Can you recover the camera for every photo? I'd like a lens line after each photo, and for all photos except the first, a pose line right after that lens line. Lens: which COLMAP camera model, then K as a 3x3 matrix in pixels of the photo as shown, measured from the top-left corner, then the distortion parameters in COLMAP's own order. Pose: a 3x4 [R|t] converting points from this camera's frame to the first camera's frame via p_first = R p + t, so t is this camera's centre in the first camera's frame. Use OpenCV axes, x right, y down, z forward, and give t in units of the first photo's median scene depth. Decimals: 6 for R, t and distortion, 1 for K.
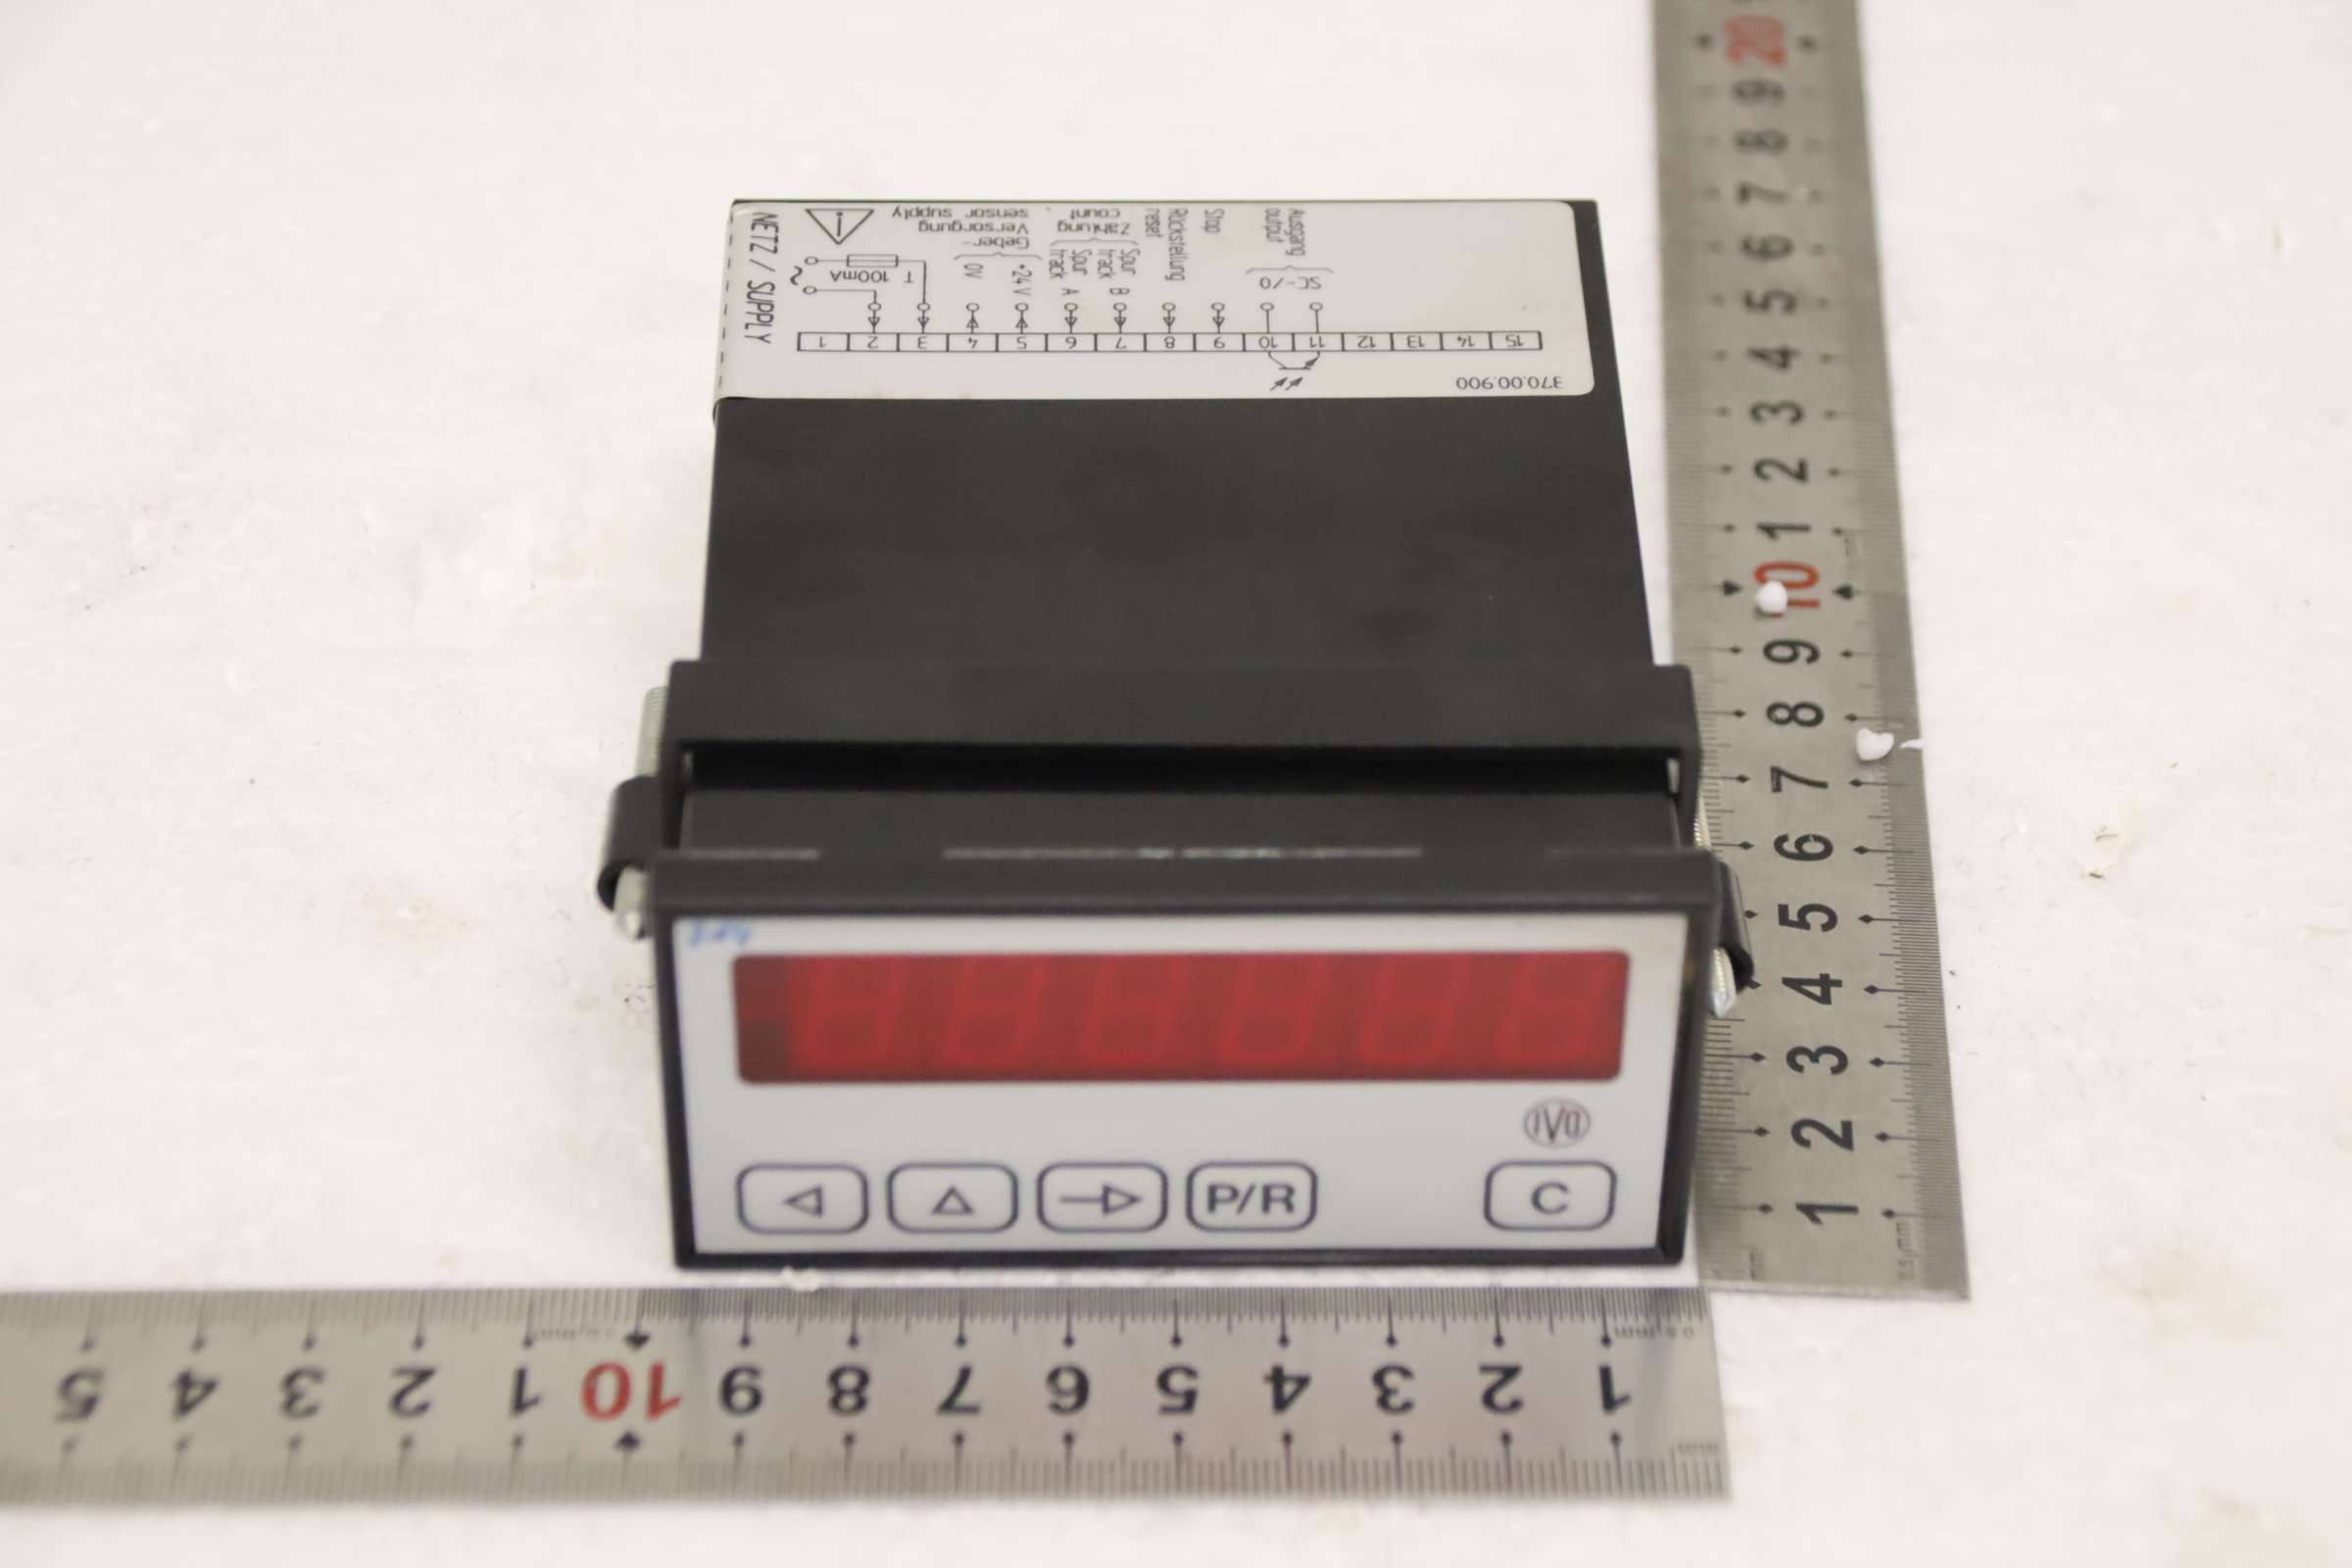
lens RADIAL K [[5545.4, 0, 1176.0], [0, 5545.4, 784.0], [0, 0, 1]] dist [0.127555, 0.316967]
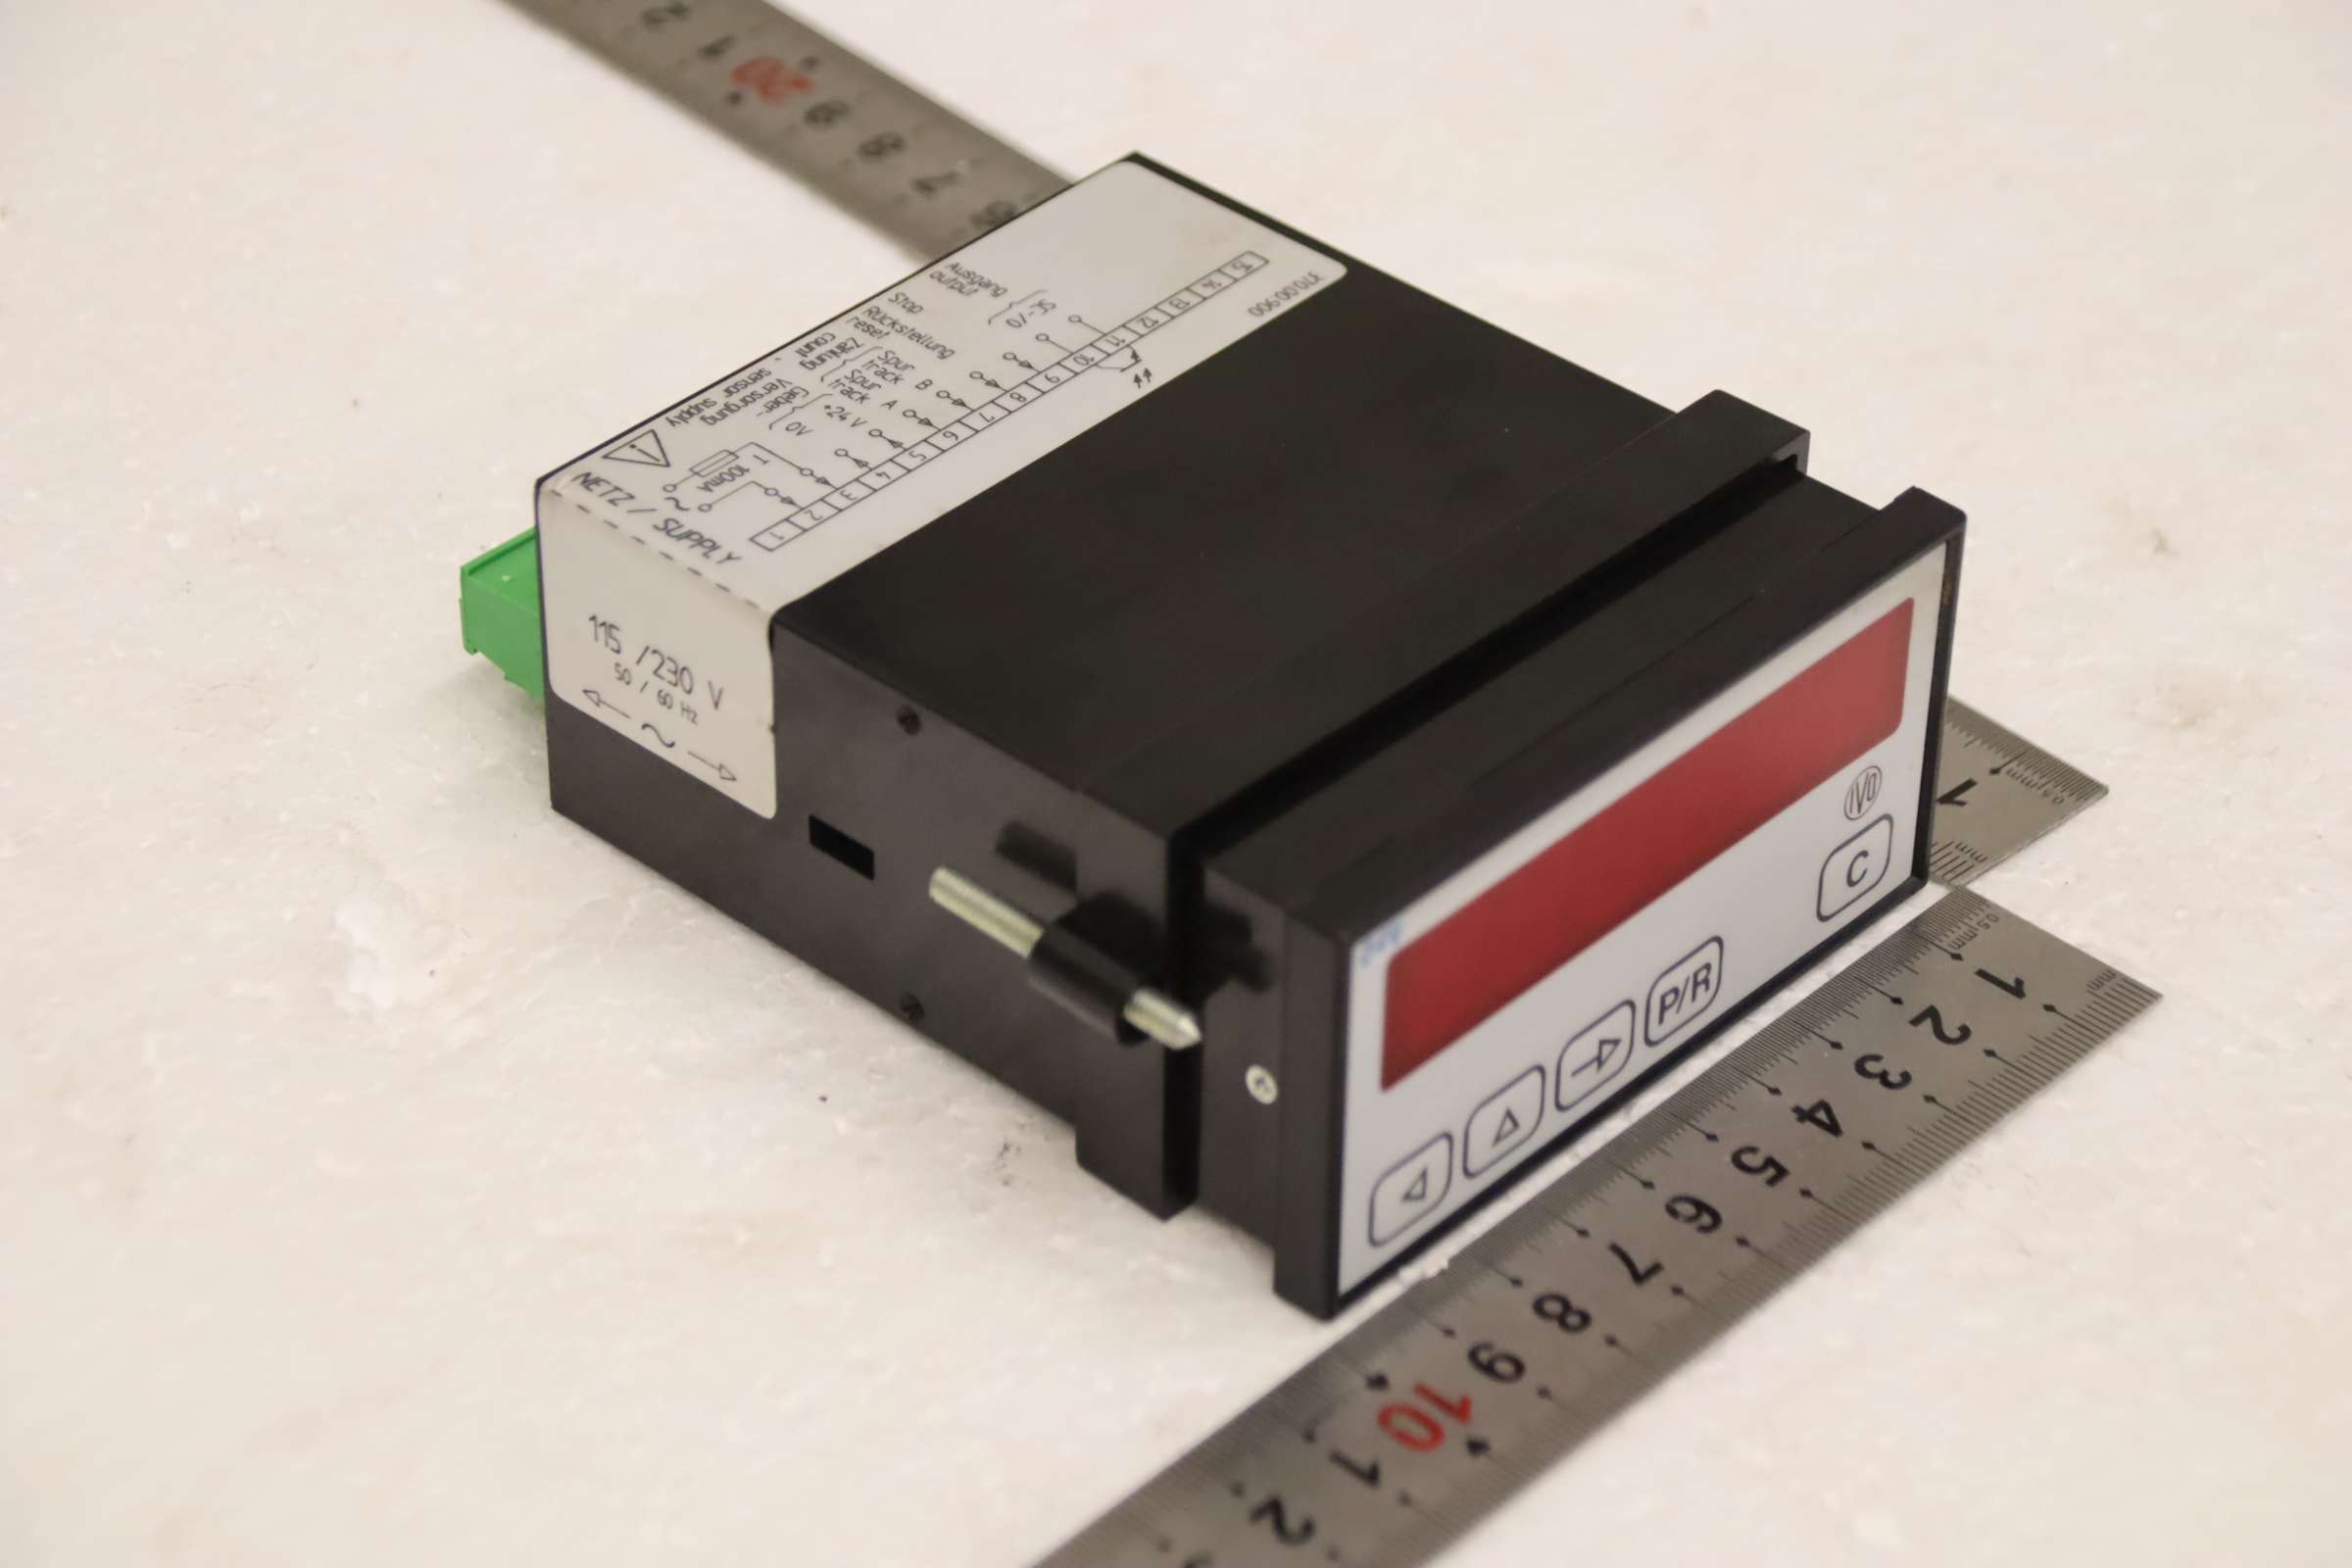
lens RADIAL K [[6274.2, 0, 1176.0], [0, 6274.2, 784.0], [0, 0, 1]] dist [0.267455, -0.529359]
pose [[0.686492, -0.436454, 0.581581, -0.683641], [0.475687, 0.874493, 0.094778, -0.112589], [-0.549955, 0.211586, 0.807948, 0.060870]]
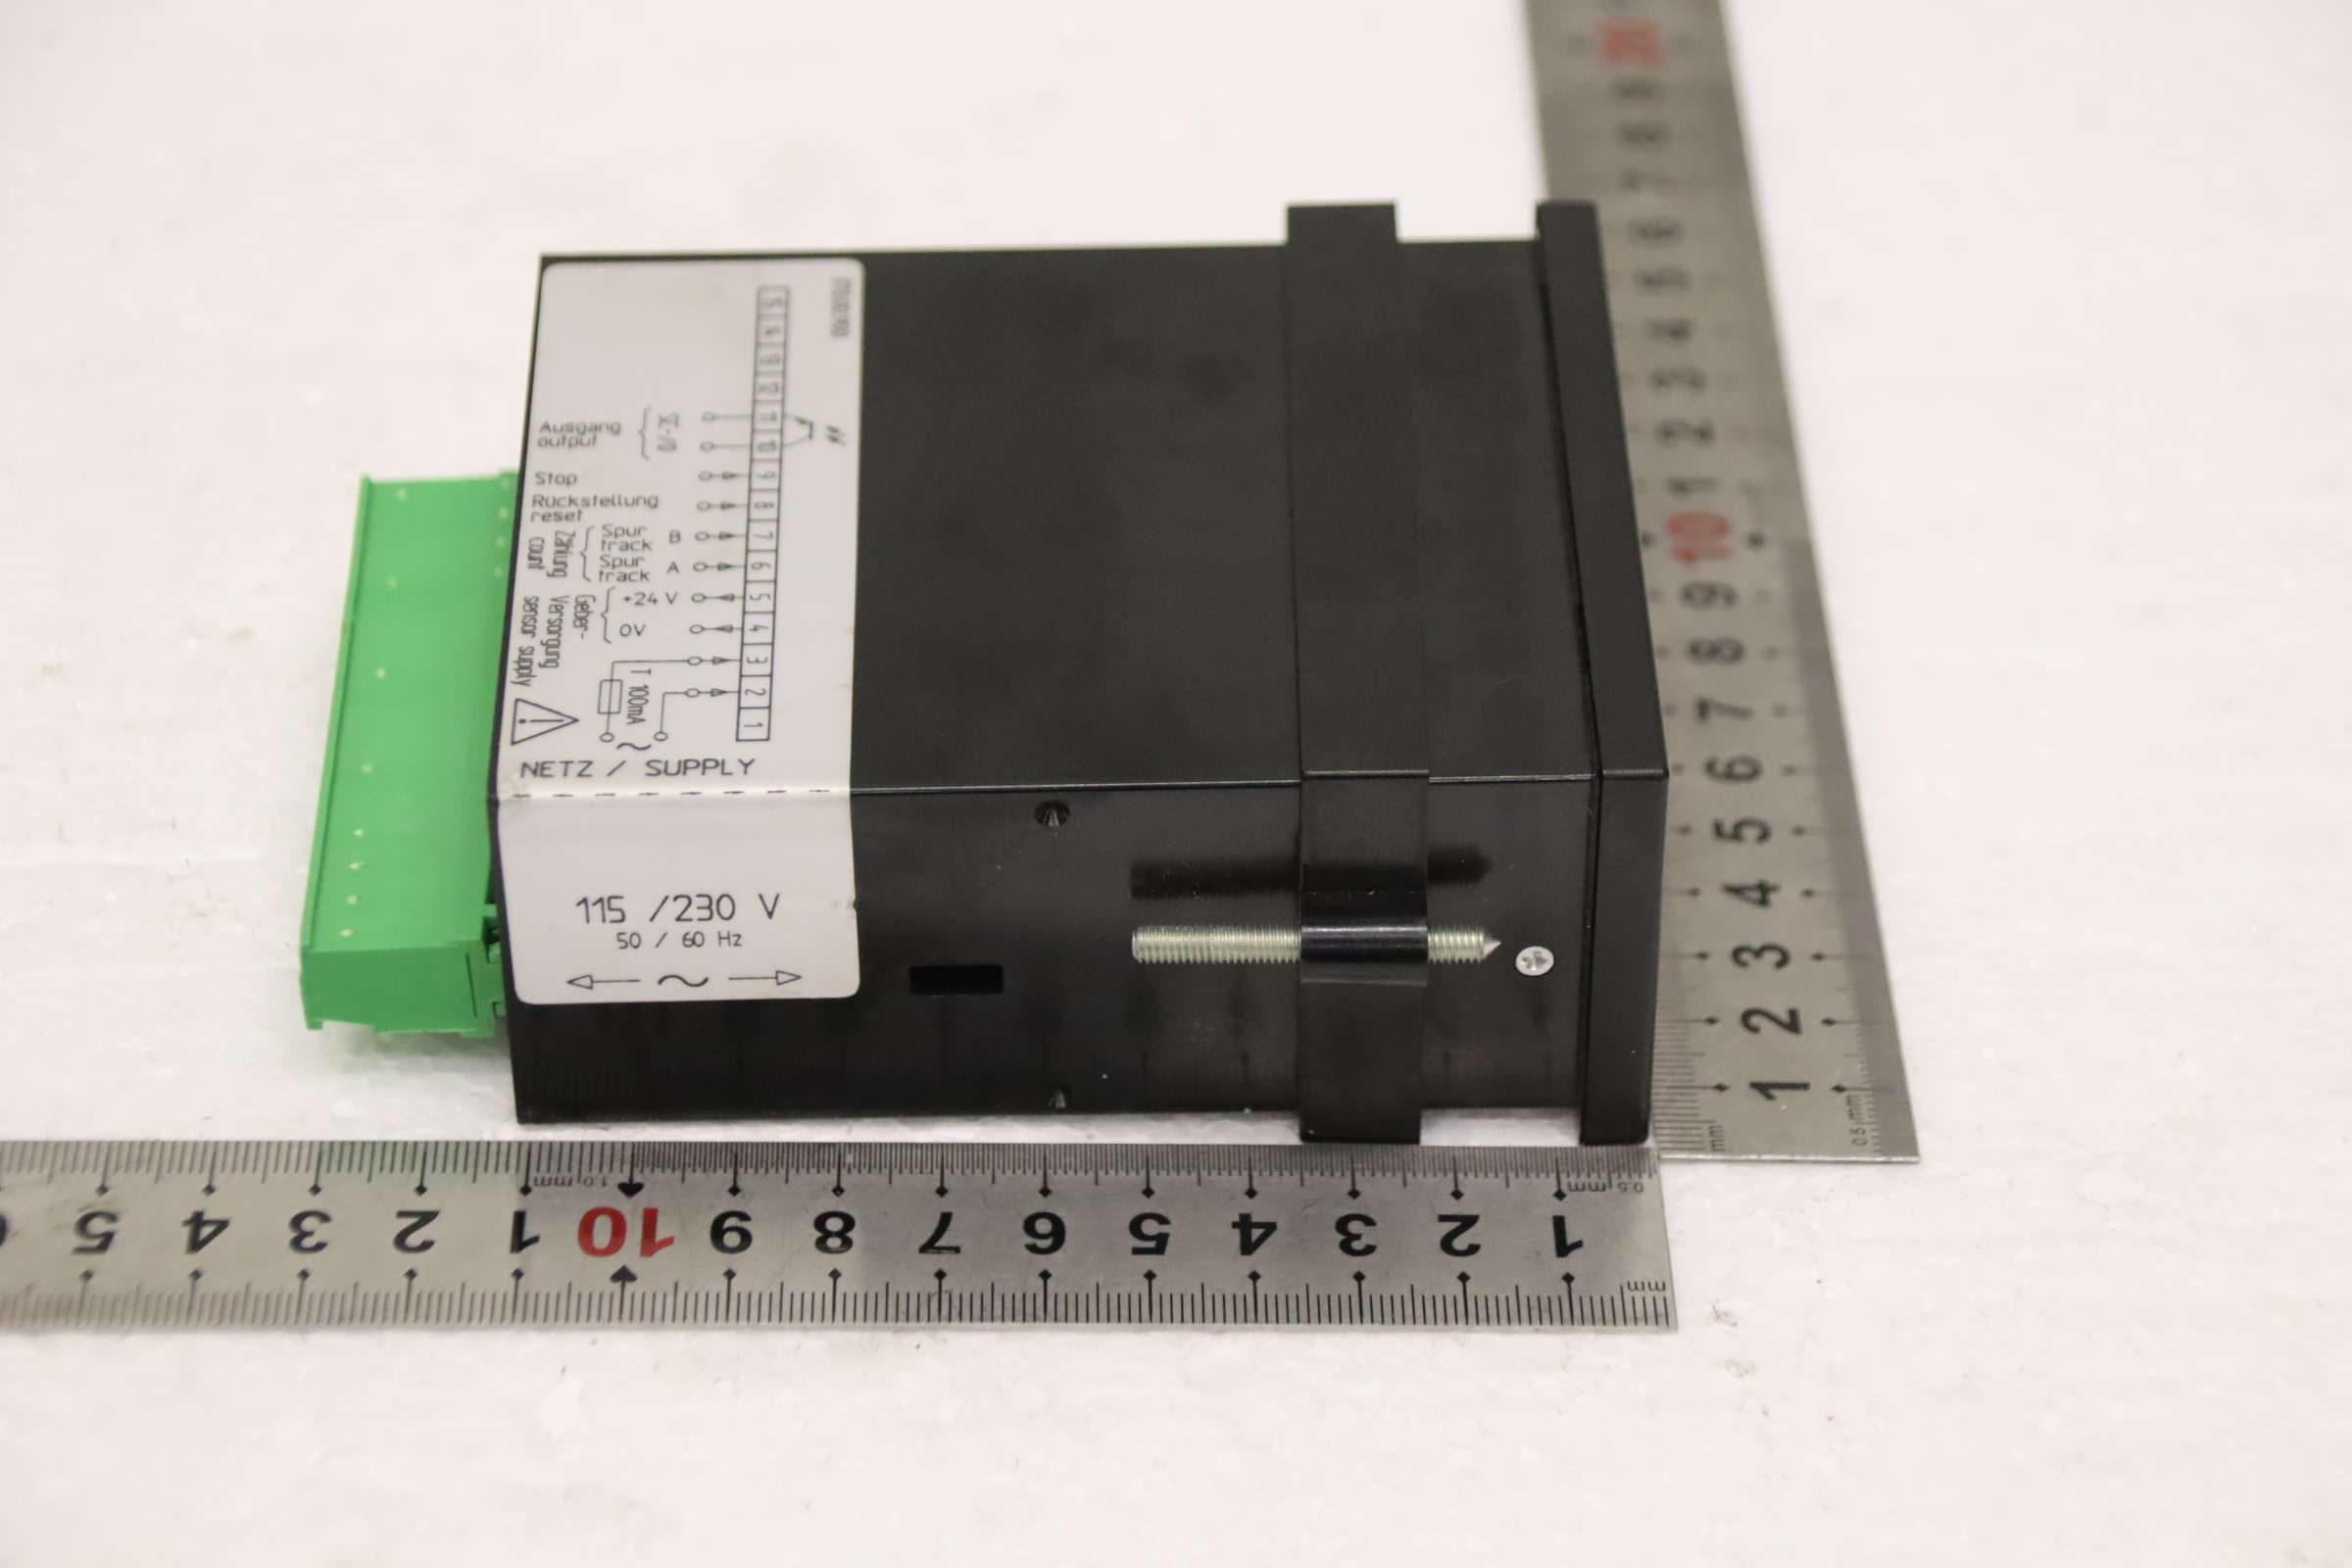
lens RADIAL K [[6274.2, 0, 1176.0], [0, 6274.2, 784.0], [0, 0, 1]] dist [0.267455, -0.529359]
pose [[-0.004597, -0.642226, 0.766501, -0.884479], [0.664635, 0.570744, 0.482194, -0.538250], [-0.747154, 0.511661, 0.424222, 0.494161]]
